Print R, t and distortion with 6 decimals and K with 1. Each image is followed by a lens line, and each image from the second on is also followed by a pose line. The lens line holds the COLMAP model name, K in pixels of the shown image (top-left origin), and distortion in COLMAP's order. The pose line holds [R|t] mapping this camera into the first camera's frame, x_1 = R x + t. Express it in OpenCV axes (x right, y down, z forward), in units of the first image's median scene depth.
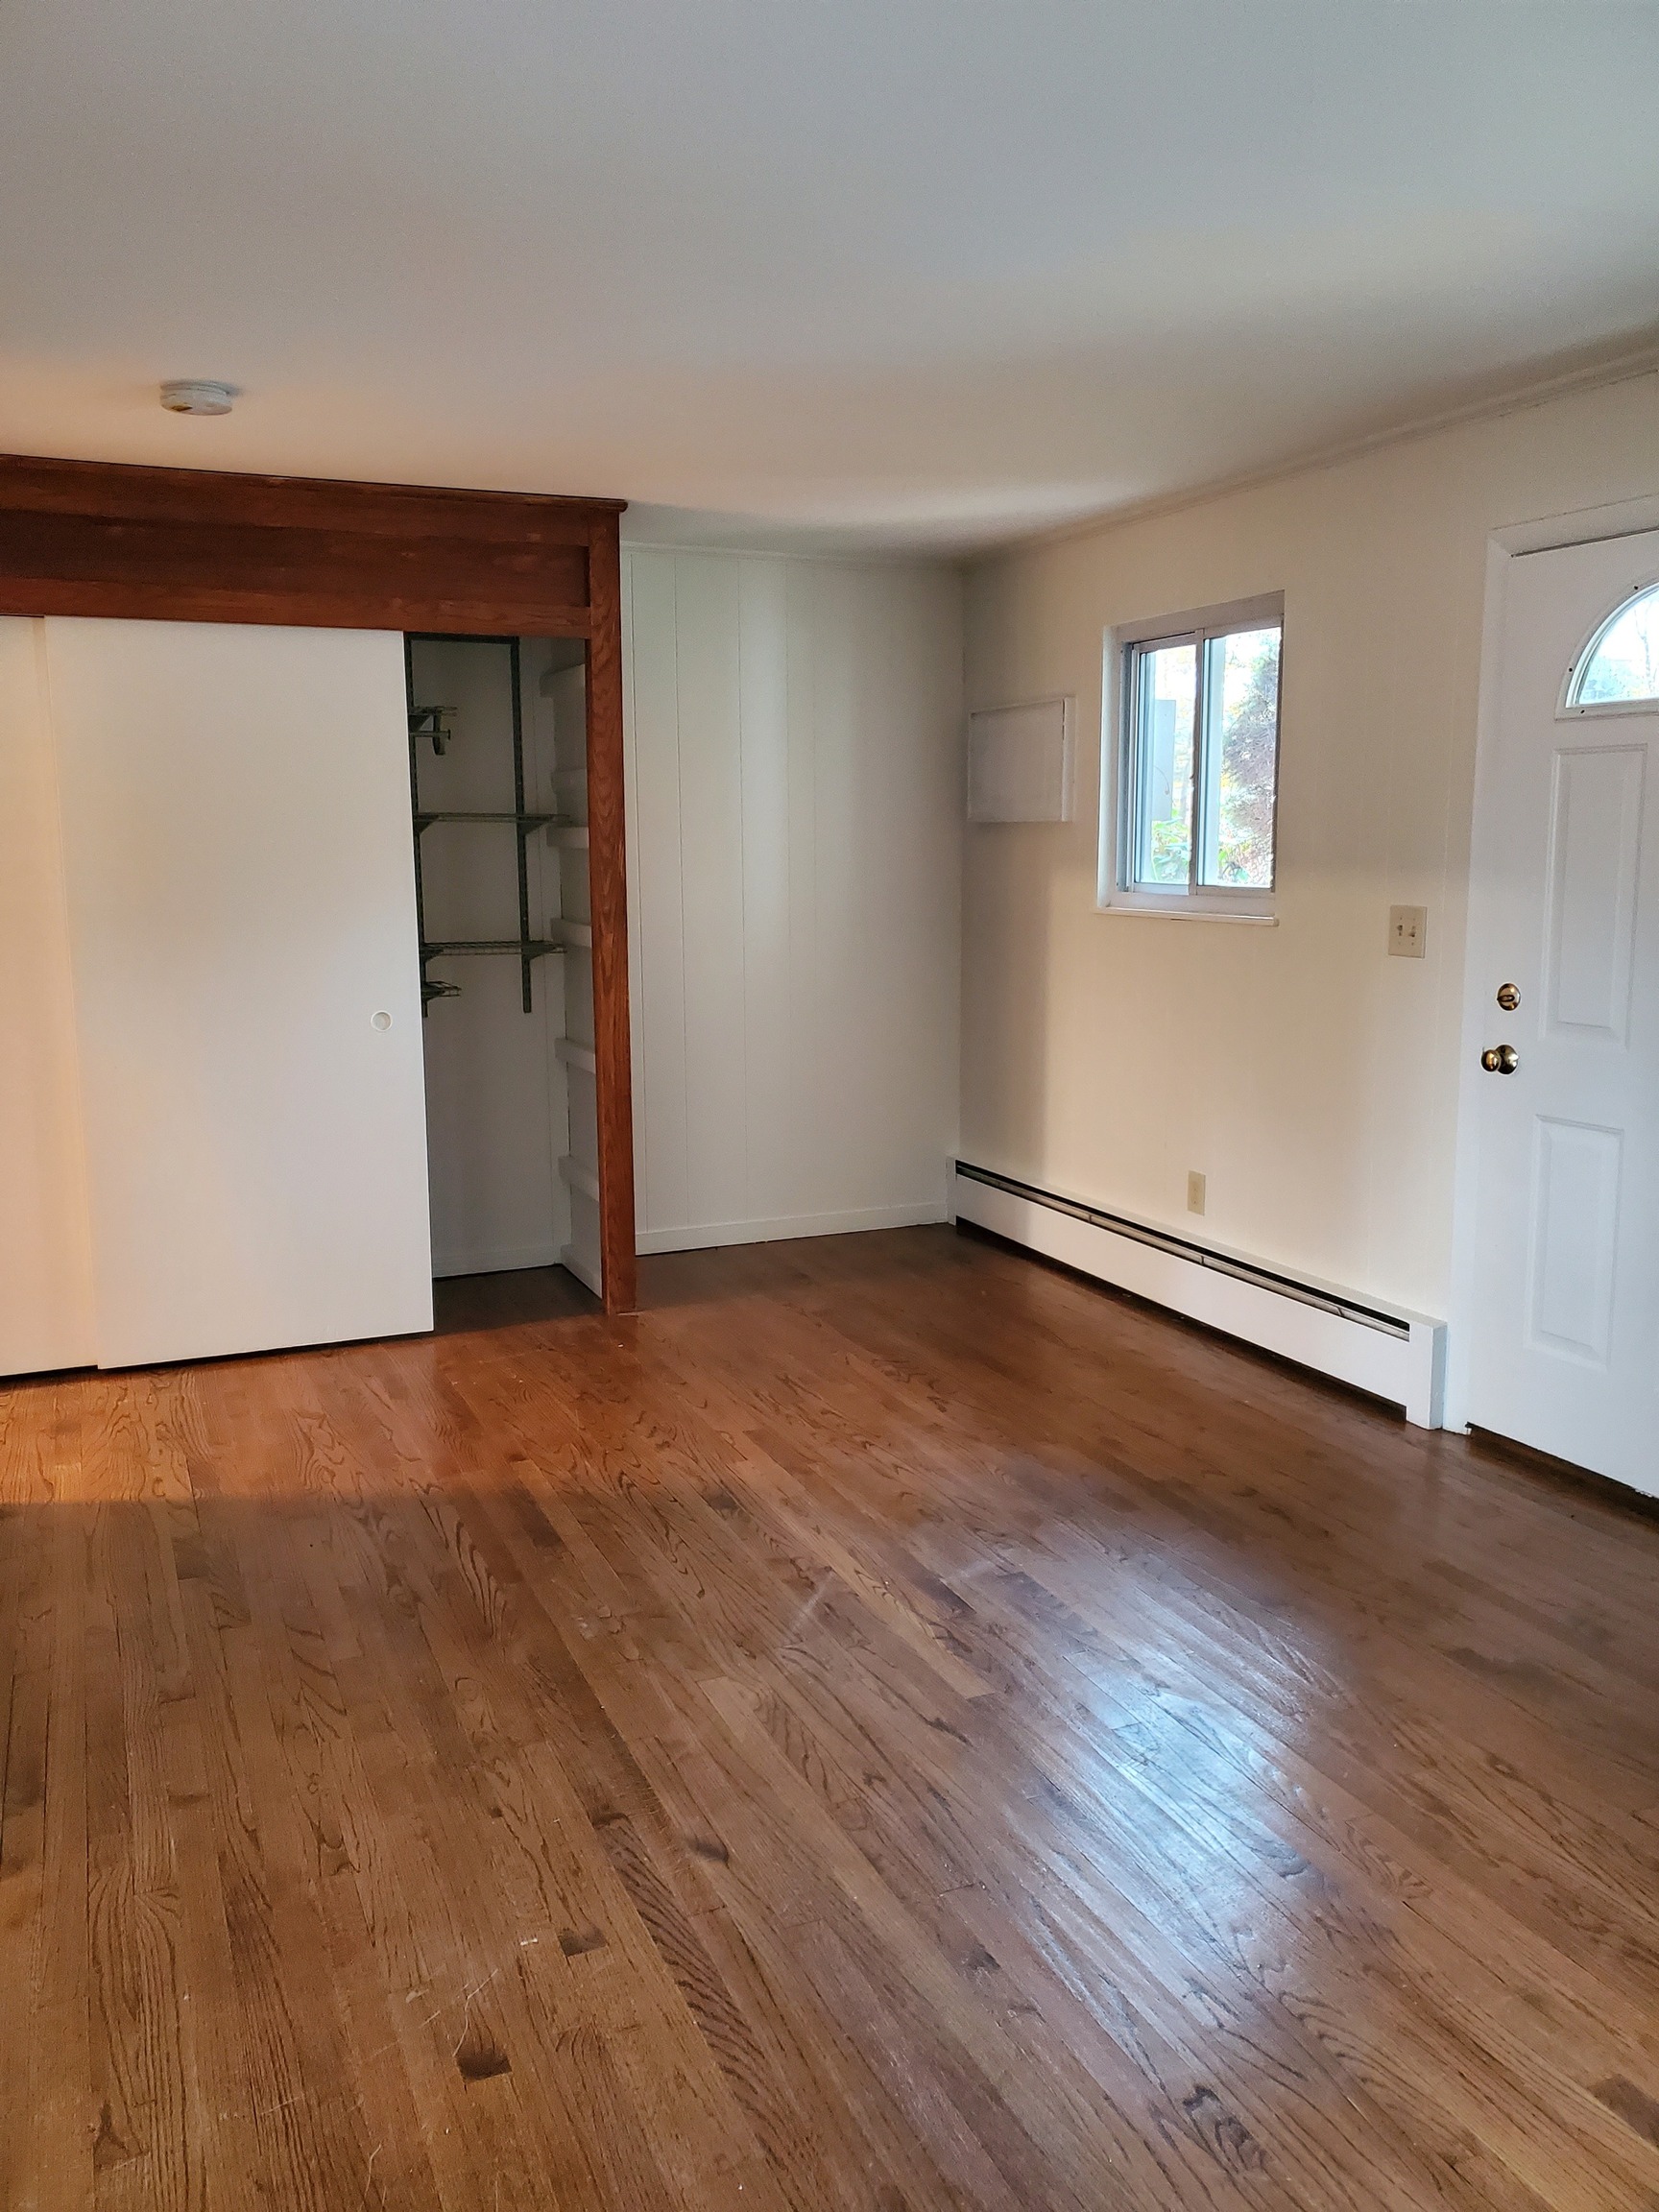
lens RADIAL K [[1715.5, 0, 817.1], [0, 1715.5, 1100.7], [0, 0, 1]] dist [0.046691, 0.001555]
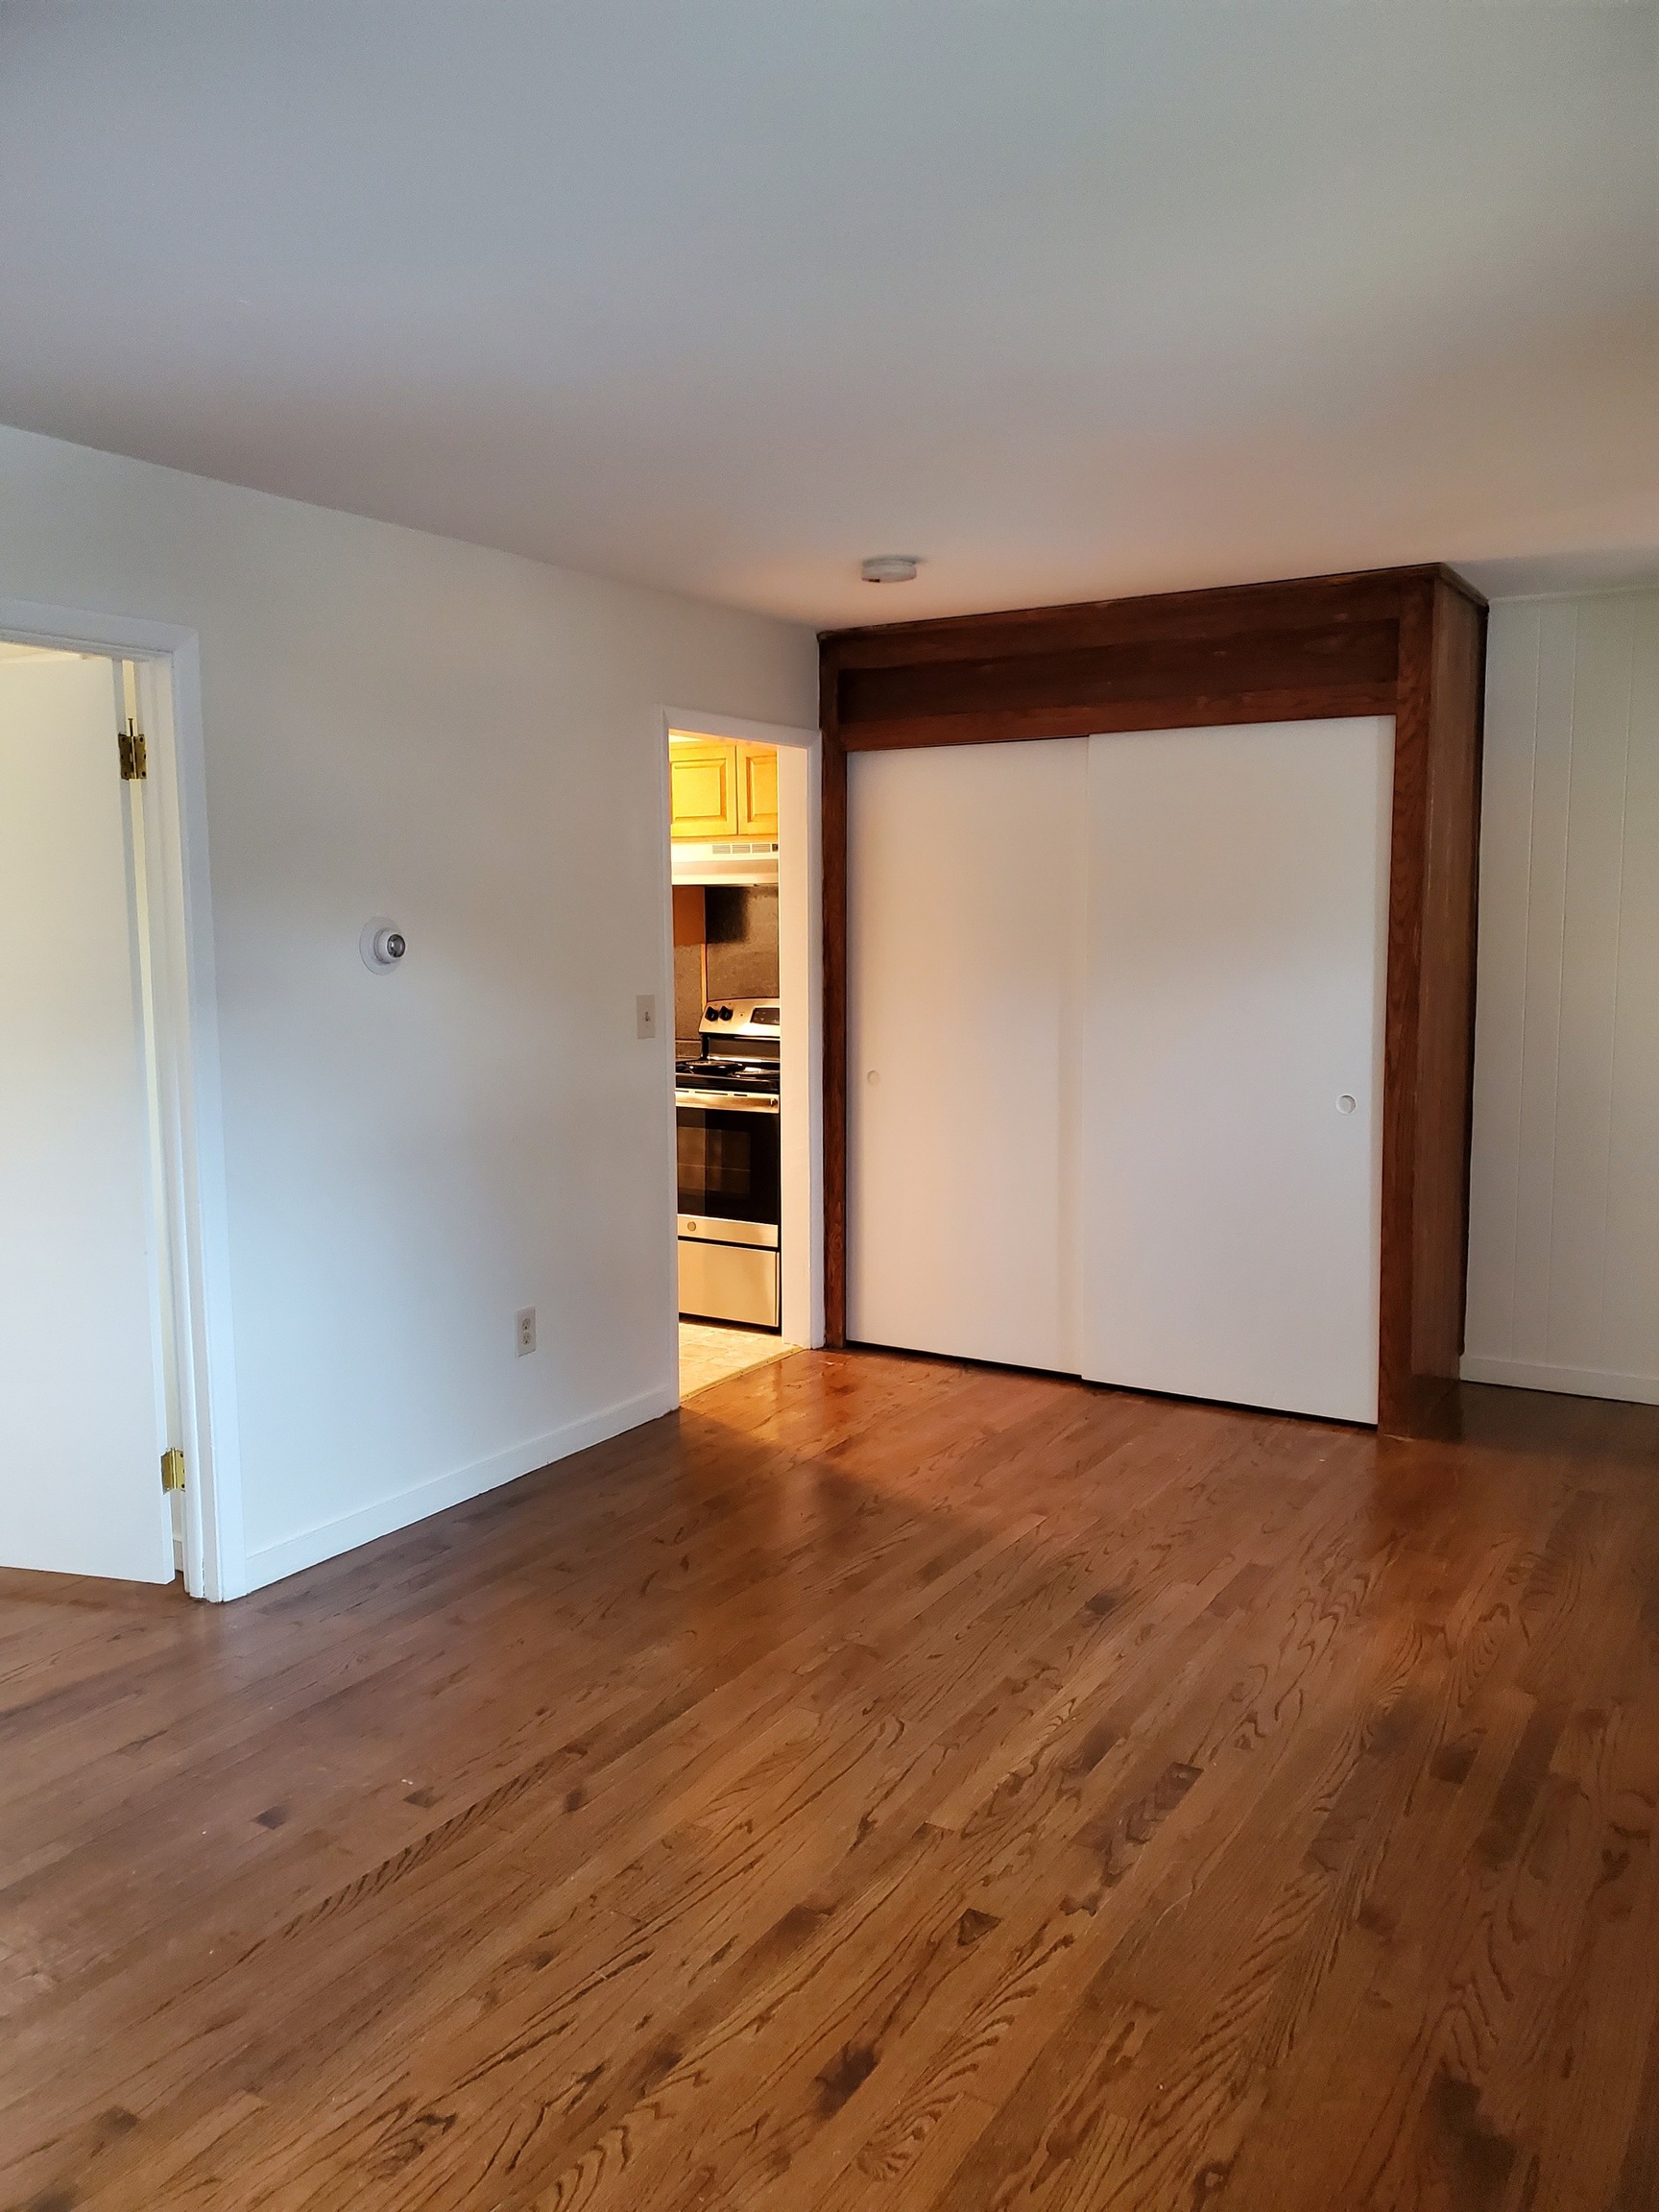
lens RADIAL K [[1715.5, 0, 825.3], [0, 1715.5, 1109.3], [0, 0, 1]] dist [0.046691, 0.001555]
pose [[0.584436, 0.098704, -0.805414, 0.566344], [-0.125312, 0.991646, 0.030596, -0.051801], [0.801706, 0.083046, 0.591922, 0.248104]]
